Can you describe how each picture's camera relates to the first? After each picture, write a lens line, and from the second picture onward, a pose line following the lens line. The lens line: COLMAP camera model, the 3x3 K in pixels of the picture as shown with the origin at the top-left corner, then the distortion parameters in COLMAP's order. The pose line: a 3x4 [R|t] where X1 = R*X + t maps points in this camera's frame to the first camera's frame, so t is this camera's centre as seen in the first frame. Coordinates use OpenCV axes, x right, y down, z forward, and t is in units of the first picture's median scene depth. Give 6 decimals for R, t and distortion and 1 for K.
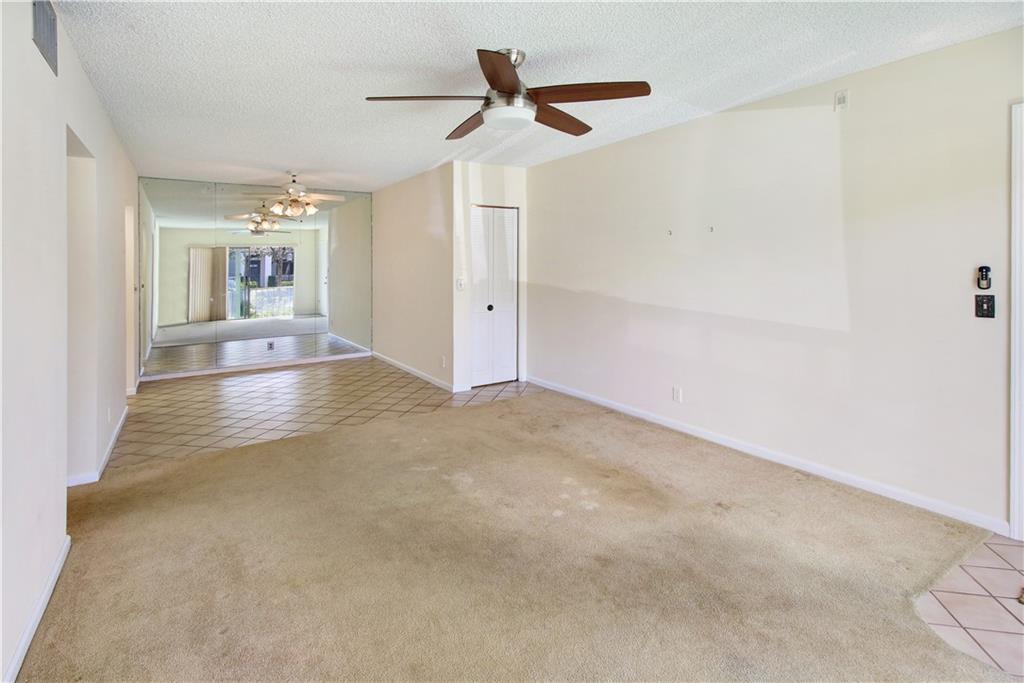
lens RADIAL K [[521.5, 0, 514.6], [0, 521.5, 269.6], [0, 0, 1]] dist [0.000039, -0.000567]
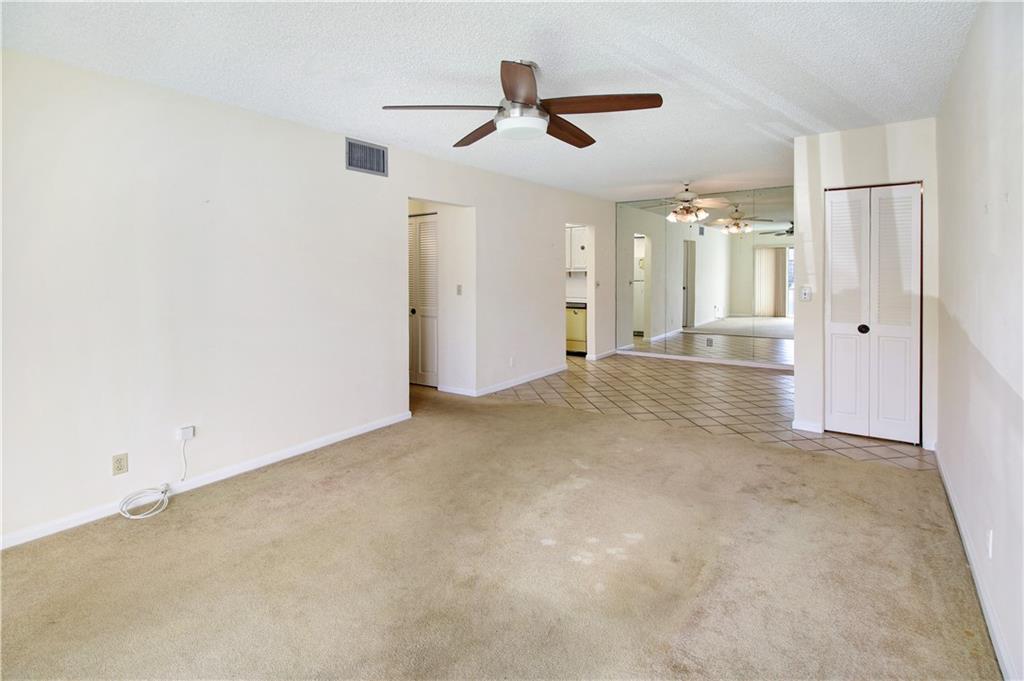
lens RADIAL K [[495.0, 0, 492.5], [0, 495.0, 272.4], [0, 0, 1]] dist [0.000449, -0.000811]
pose [[0.345926, 0.010093, -0.938207, 0.403168], [-0.001777, 0.999947, 0.010102, -0.009451], [0.938260, -0.001827, 0.345926, 0.279816]]
